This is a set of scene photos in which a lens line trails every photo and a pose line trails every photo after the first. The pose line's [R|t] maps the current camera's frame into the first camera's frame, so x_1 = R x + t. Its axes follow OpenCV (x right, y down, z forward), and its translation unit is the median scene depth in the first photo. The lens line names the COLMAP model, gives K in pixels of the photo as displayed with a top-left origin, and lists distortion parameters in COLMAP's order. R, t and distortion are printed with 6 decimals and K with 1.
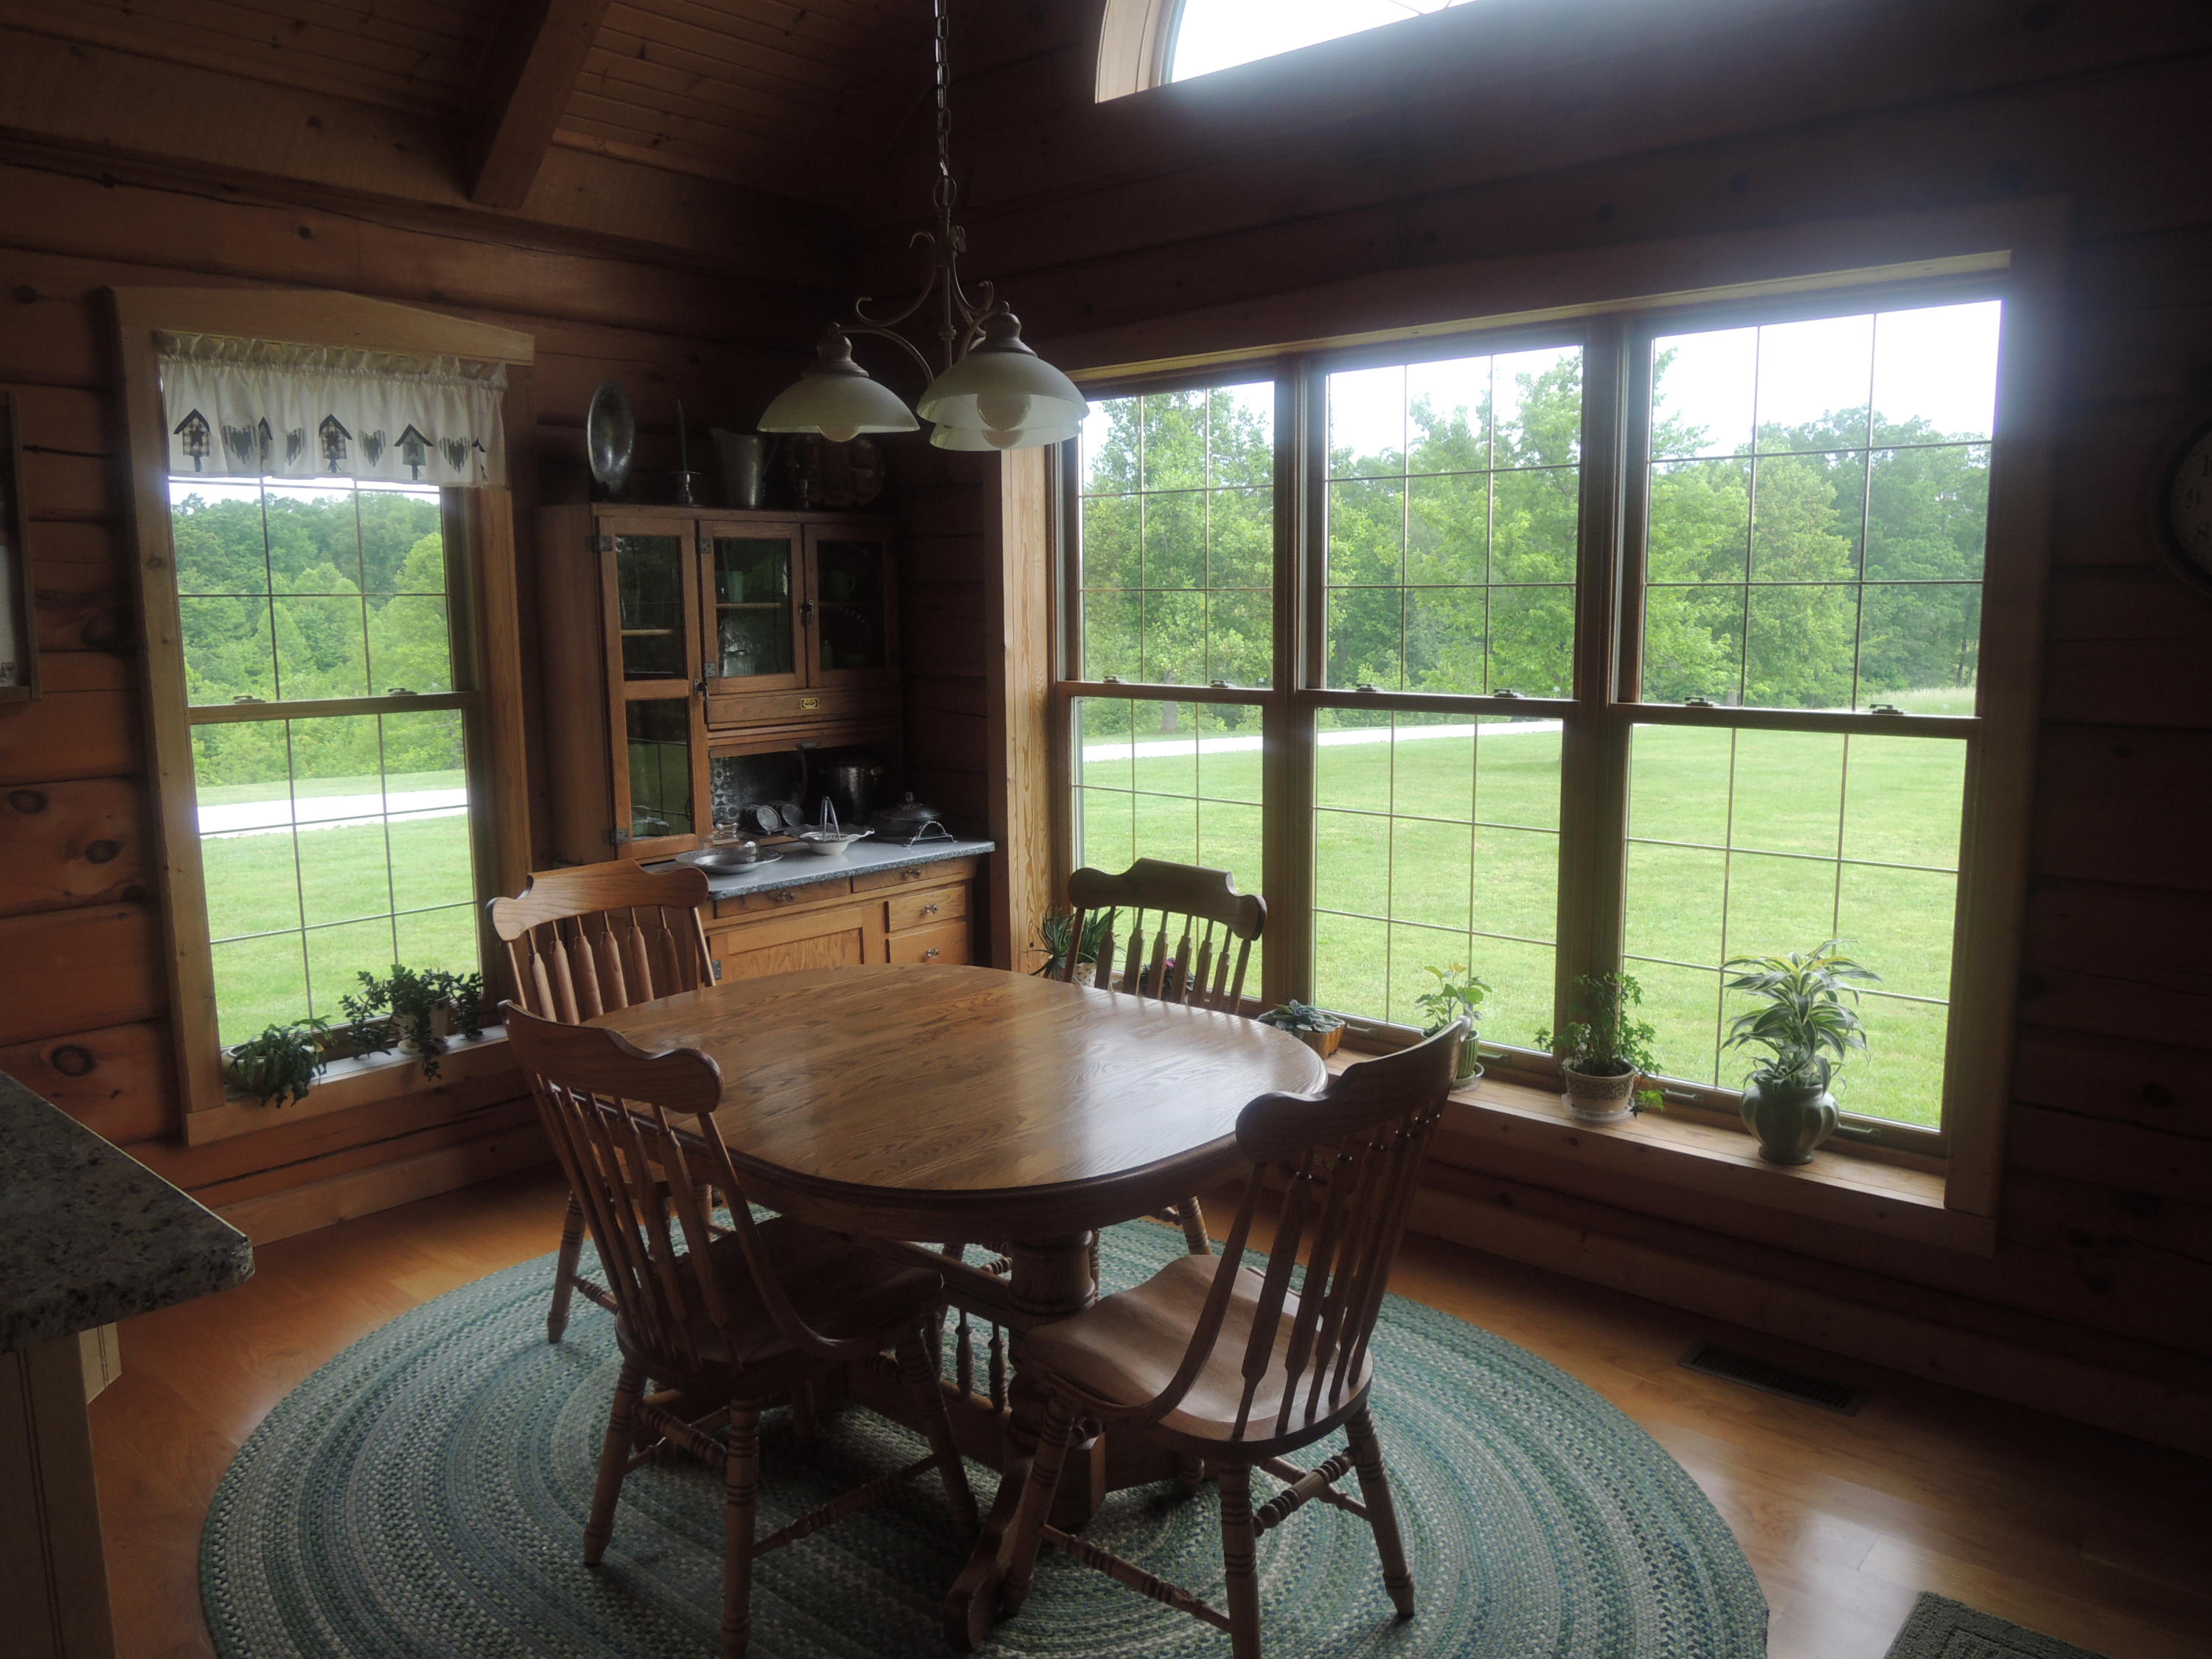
lens RADIAL K [[1575.7, 0, 1113.9], [0, 1575.7, 830.6], [0, 0, 1]] dist [-0.021915, -0.004888]
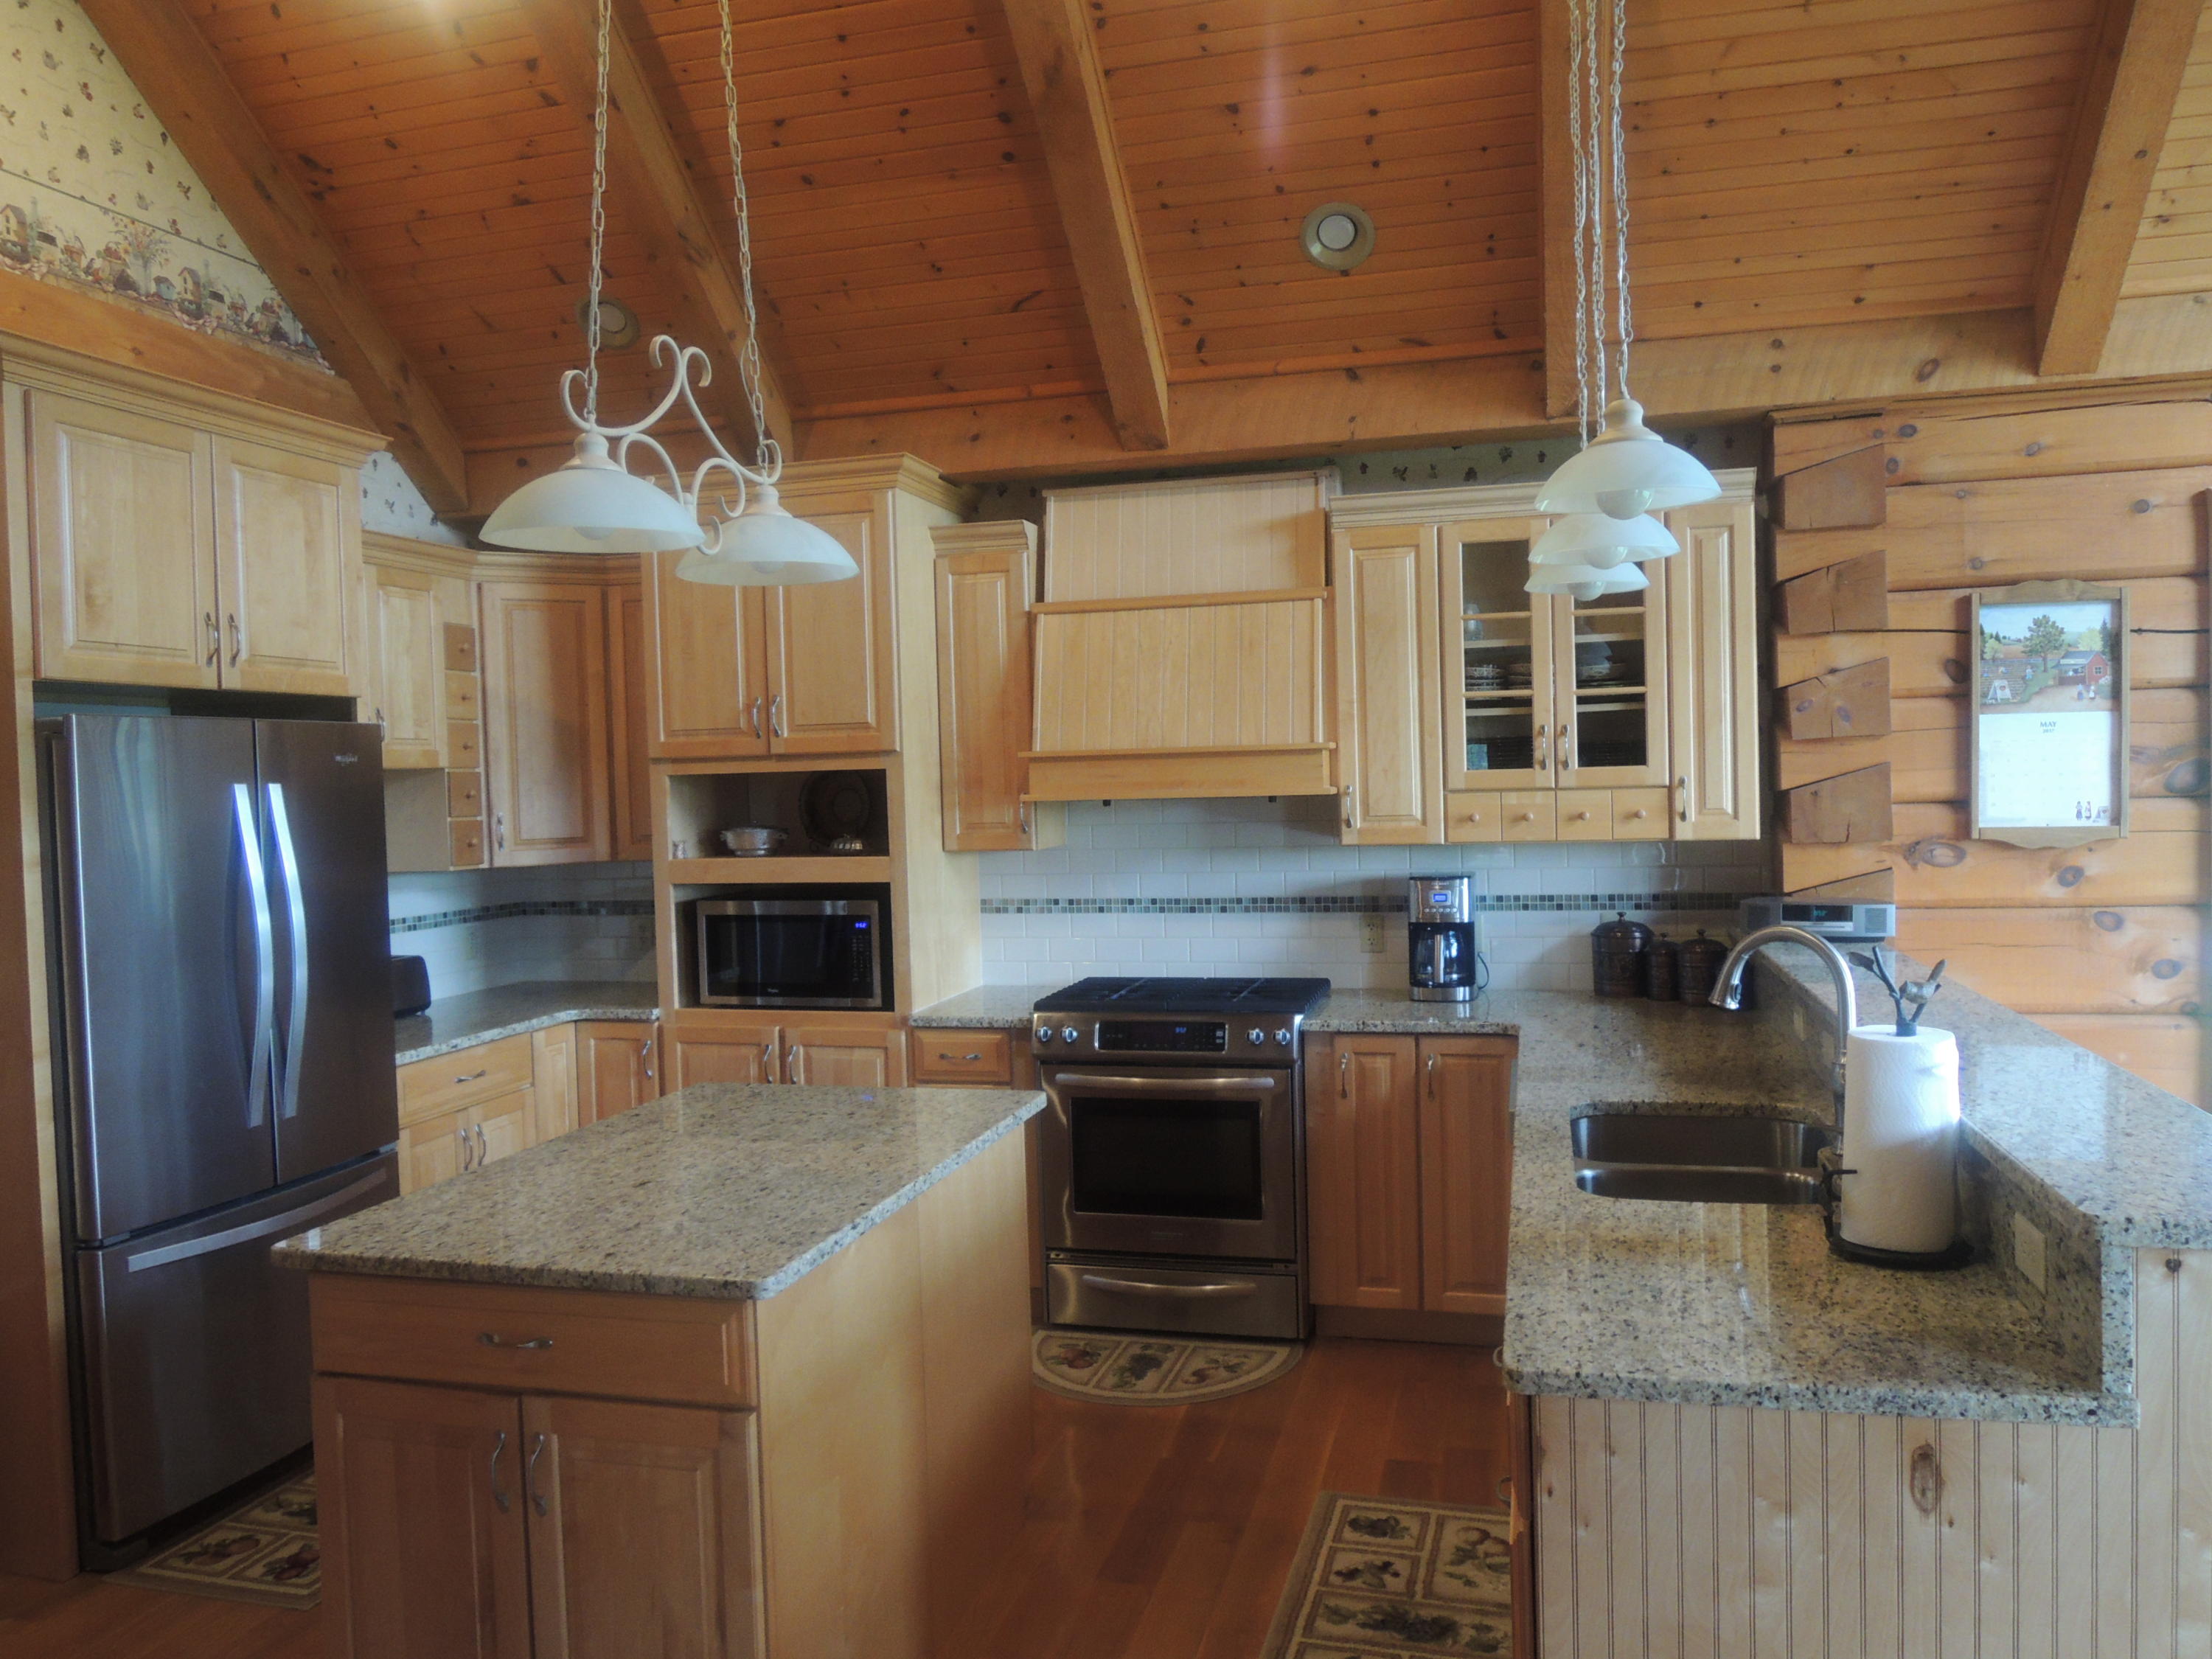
lens RADIAL K [[1575.7, 0, 1113.9], [0, 1575.7, 830.6], [0, 0, 1]] dist [-0.021915, -0.004888]
pose [[0.434331, 0.024047, -0.900432, 0.047188], [-0.104305, 0.994262, -0.023759, 0.017901], [0.894694, 0.104239, 0.434347, -0.191050]]
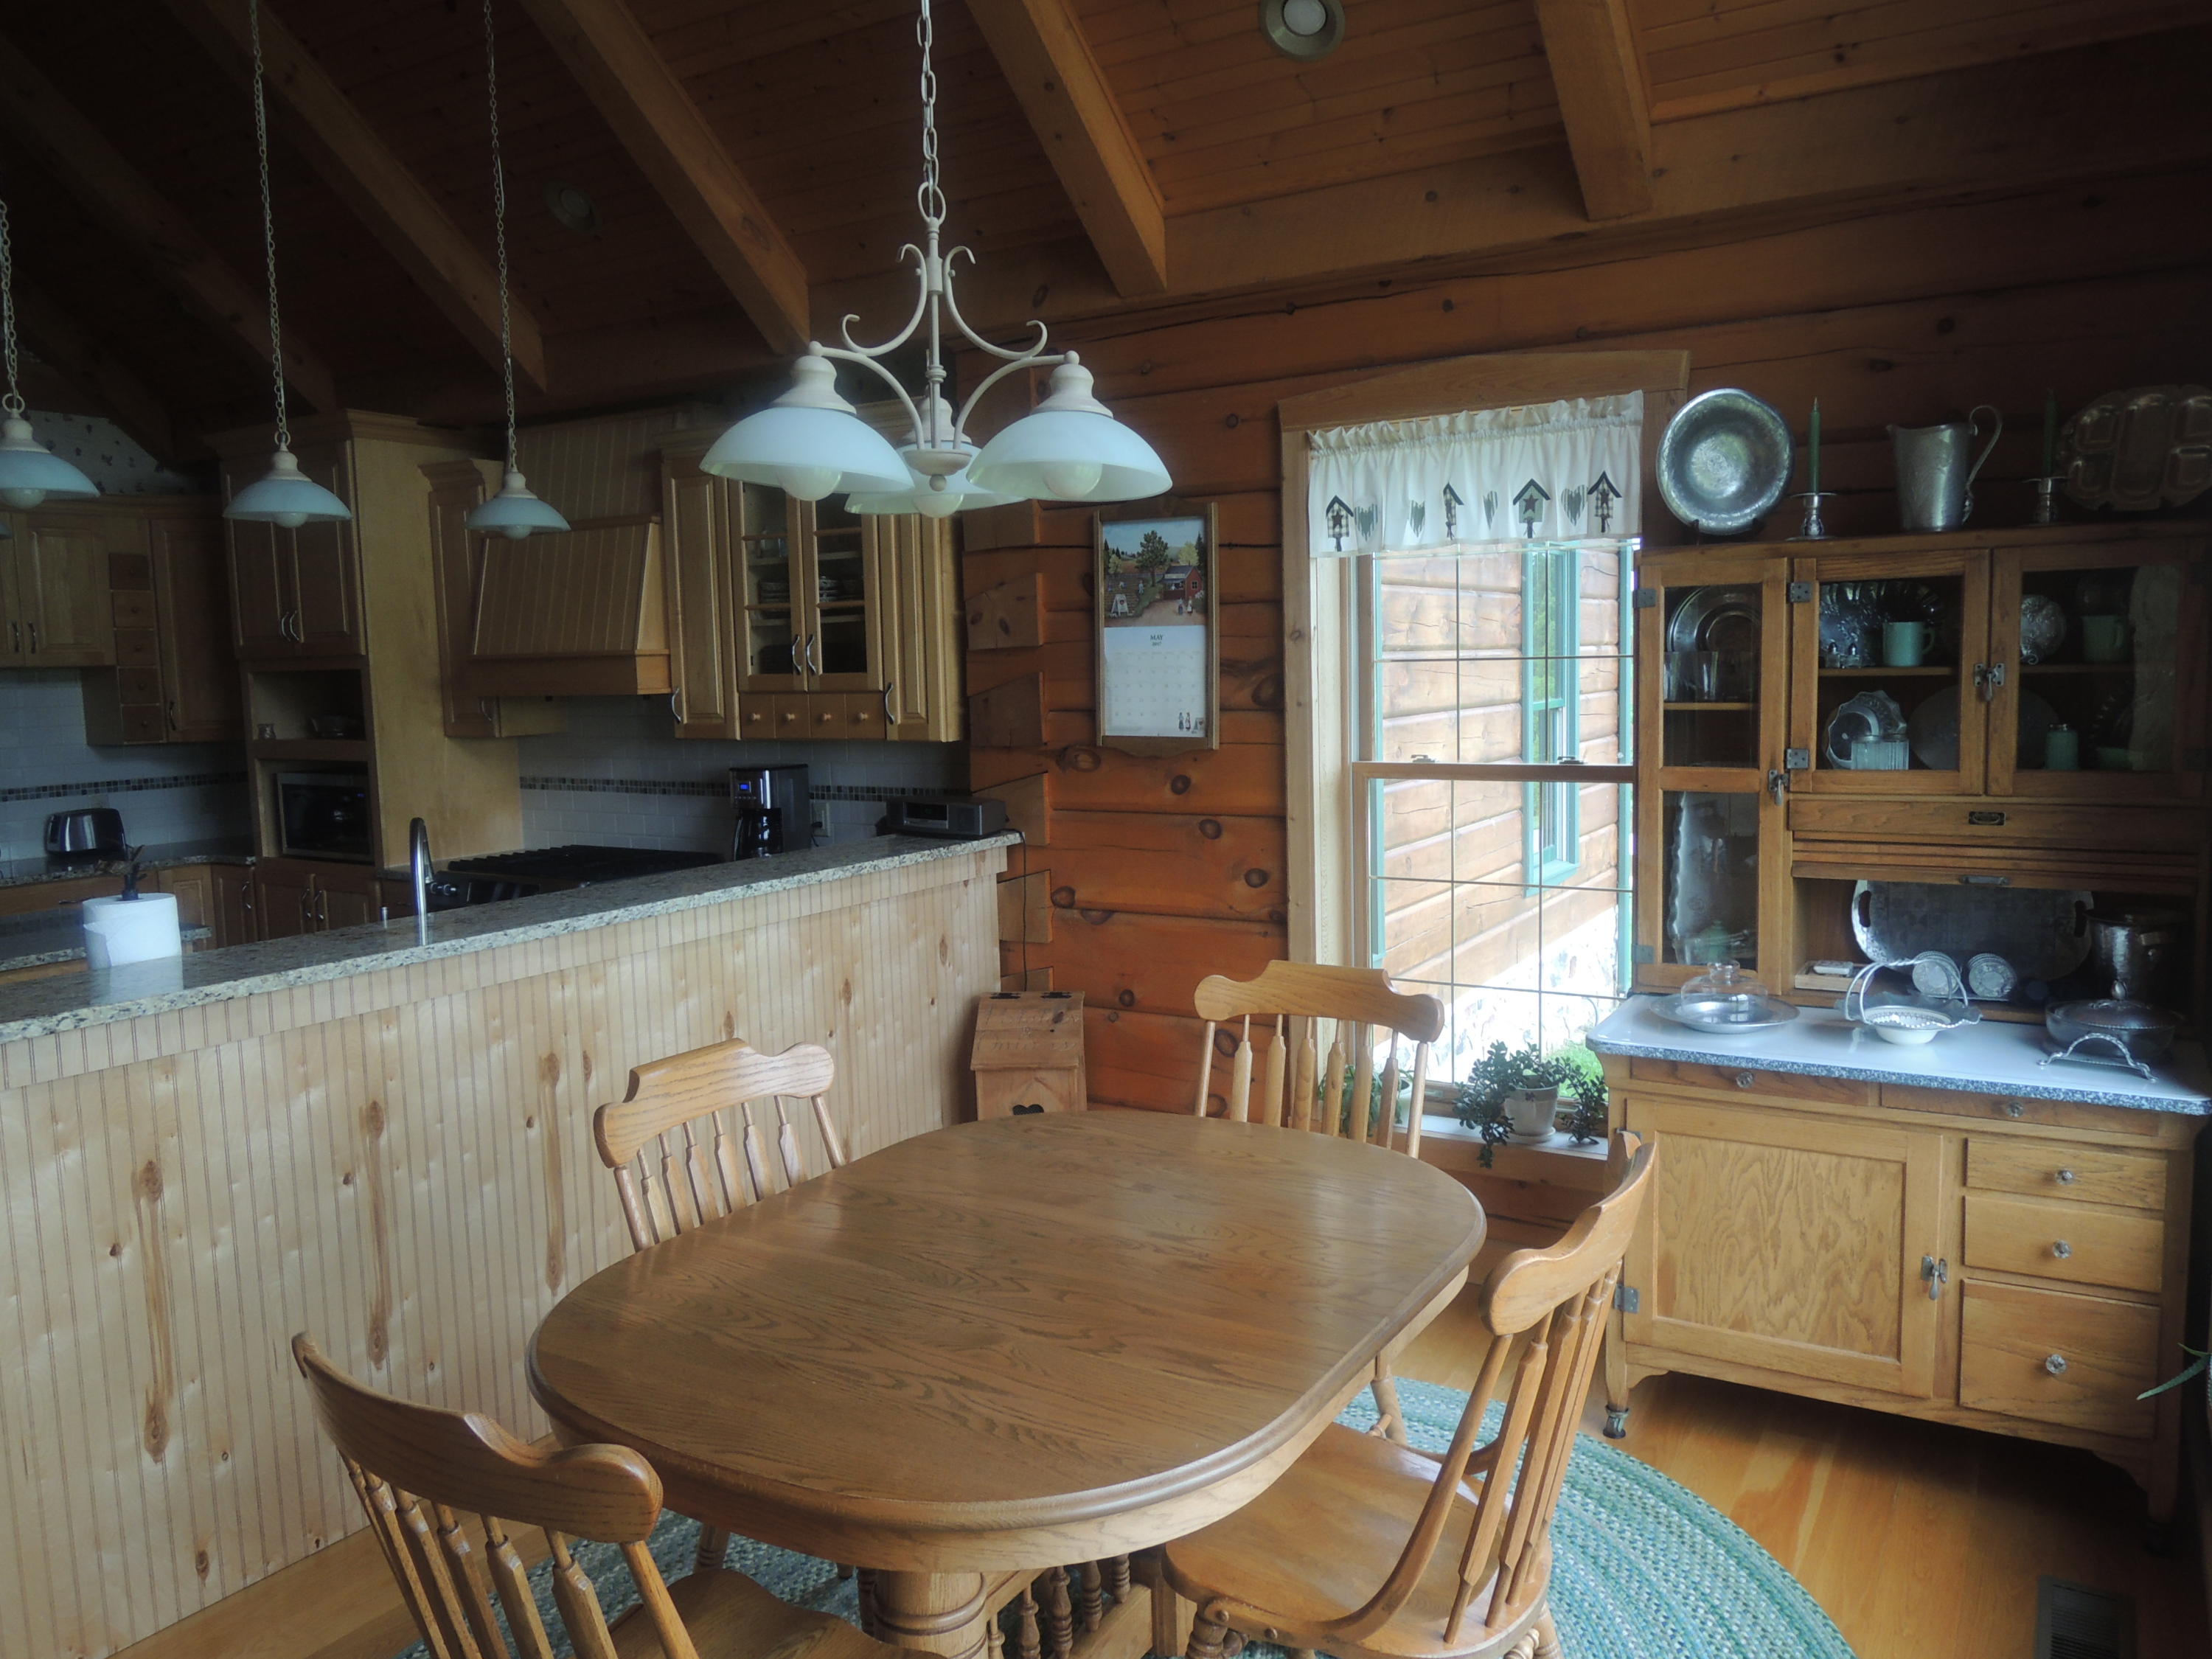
lens RADIAL K [[1571.9, 0, 1120.6], [0, 1571.9, 834.1], [0, 0, 1]] dist [-0.025183, -0.006339]
pose [[0.165503, 0.109324, -0.980131, 0.450836], [-0.121782, 0.988496, 0.089693, -0.101971], [0.978661, 0.104517, 0.176913, 0.607029]]
